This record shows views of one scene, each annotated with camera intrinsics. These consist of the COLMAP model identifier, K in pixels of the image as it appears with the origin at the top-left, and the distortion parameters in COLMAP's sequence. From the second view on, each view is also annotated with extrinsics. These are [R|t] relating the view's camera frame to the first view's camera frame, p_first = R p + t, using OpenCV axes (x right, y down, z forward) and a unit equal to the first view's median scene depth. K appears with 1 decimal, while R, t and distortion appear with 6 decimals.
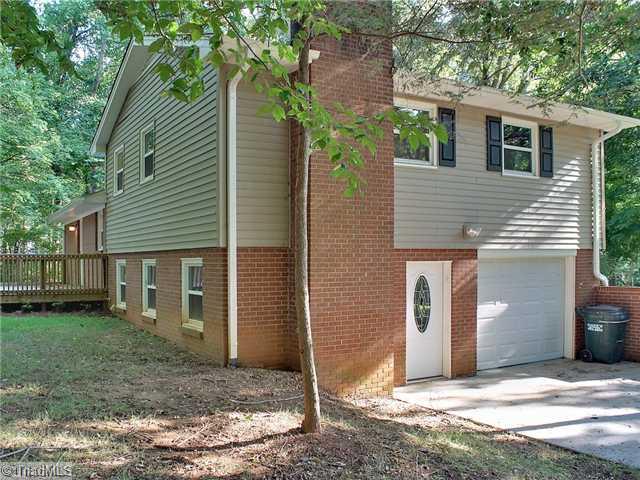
lens RADIAL K [[583.5, 0, 319.8], [0, 583.5, 258.3], [0, 0, 1]] dist [-0.050481, -0.003462]
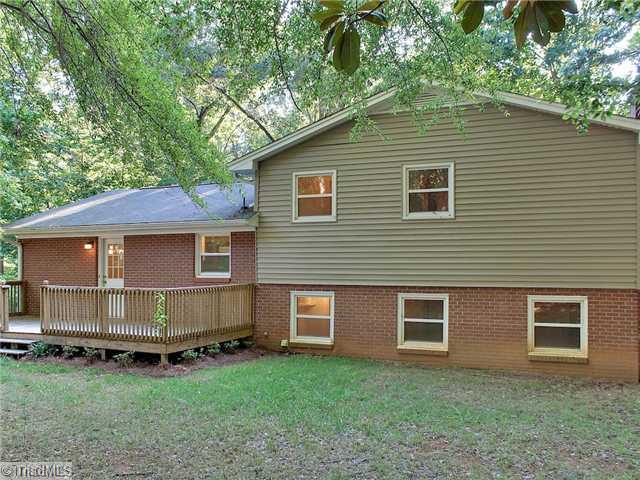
lens RADIAL K [[583.5, 0, 319.8], [0, 583.5, 258.3], [0, 0, 1]] dist [-0.050481, -0.003462]
pose [[0.790249, 0.003502, 0.612776, -0.884566], [-0.006256, 0.999978, 0.002353, -0.052256], [-0.612754, -0.005693, 0.790254, 0.236172]]
